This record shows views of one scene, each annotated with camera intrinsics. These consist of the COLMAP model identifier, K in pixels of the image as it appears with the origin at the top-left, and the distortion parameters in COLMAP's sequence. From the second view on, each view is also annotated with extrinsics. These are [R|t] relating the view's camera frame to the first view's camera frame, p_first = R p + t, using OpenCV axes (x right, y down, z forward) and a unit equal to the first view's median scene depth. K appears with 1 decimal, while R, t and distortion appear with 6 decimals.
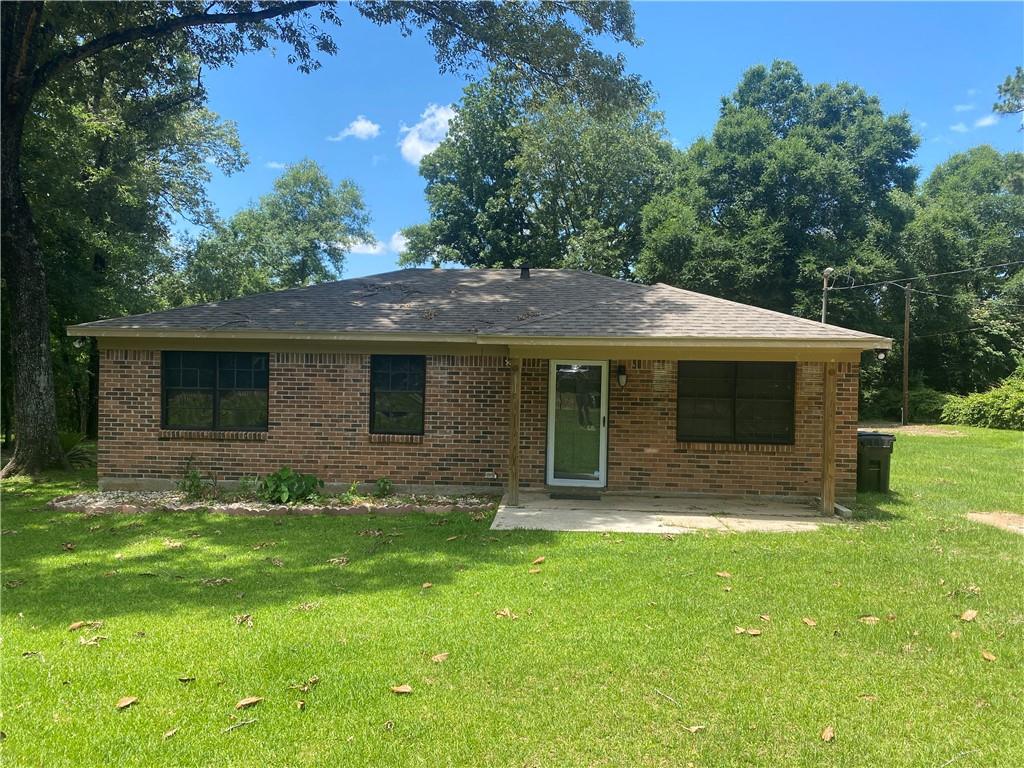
lens RADIAL K [[782.9, 0, 506.2], [0, 782.9, 383.2], [0, 0, 1]] dist [0.033996, 0.009630]
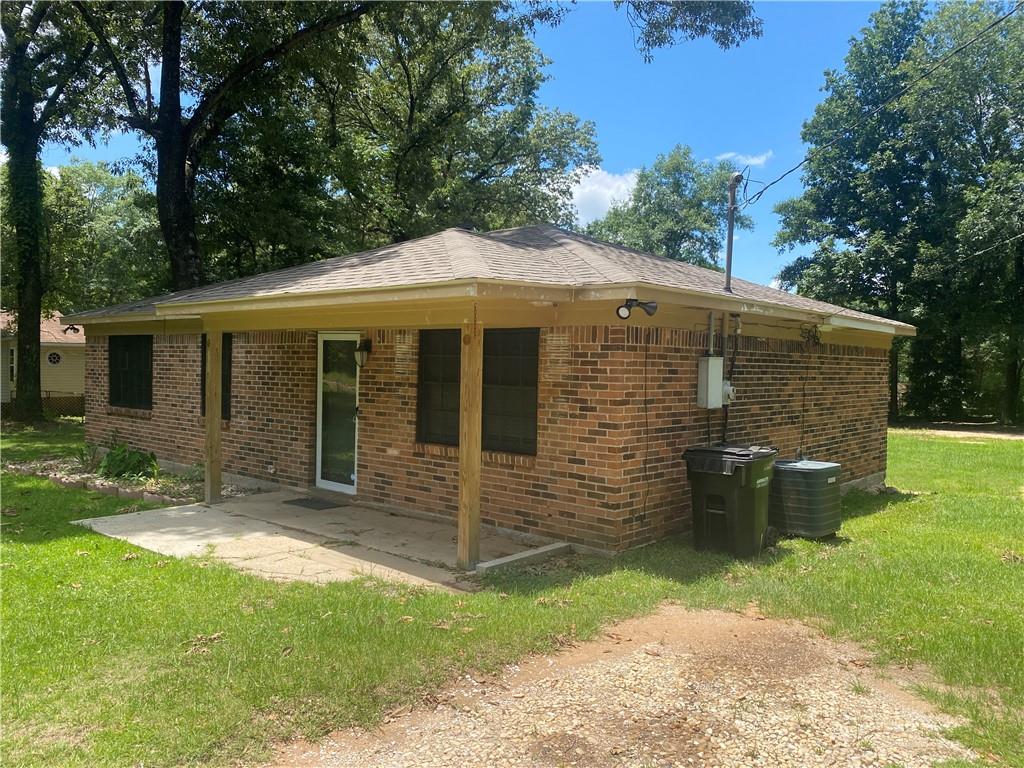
lens RADIAL K [[782.9, 0, 512.6], [0, 782.9, 383.7], [0, 0, 1]] dist [0.033996, 0.009630]
pose [[0.796885, 0.011257, -0.604027, 0.730850], [-0.009630, 0.999936, 0.005930, 0.015028], [0.604055, 0.001091, 0.796942, 0.469796]]
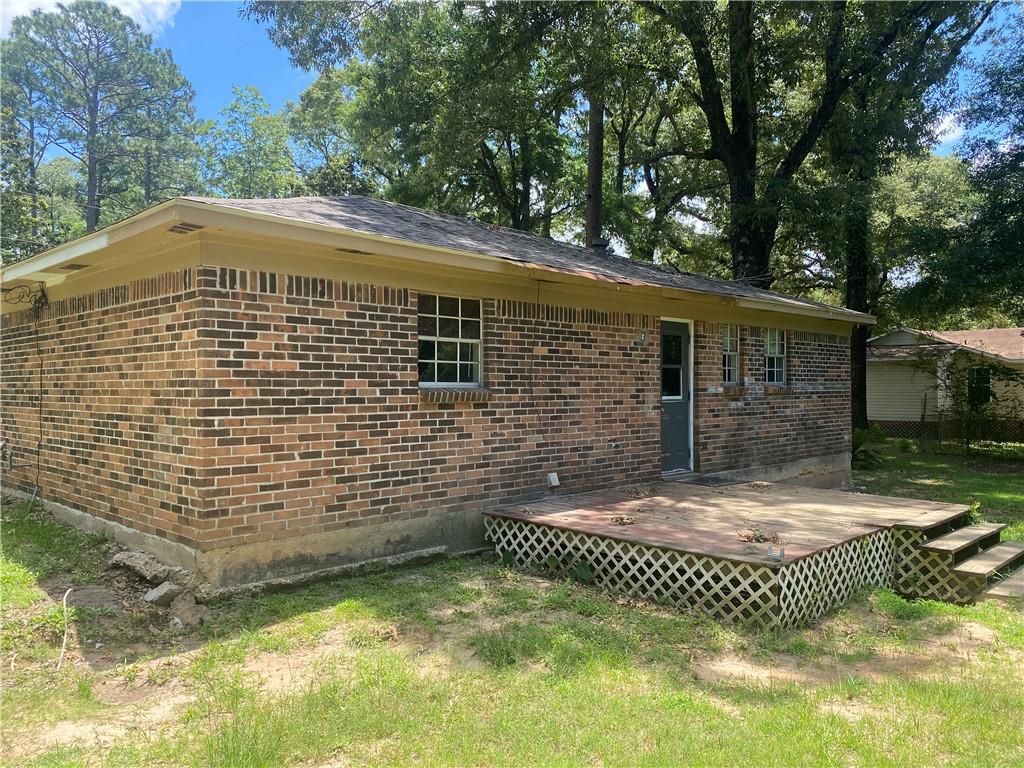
lens RADIAL K [[782.9, 0, 511.8], [0, 782.9, 387.6], [0, 0, 1]] dist [0.033996, 0.009630]
pose [[-0.666517, -0.023941, -0.745105, 0.718836], [-0.021598, 0.999685, -0.012801, 0.030395], [0.745177, 0.007561, -0.666824, 1.377155]]
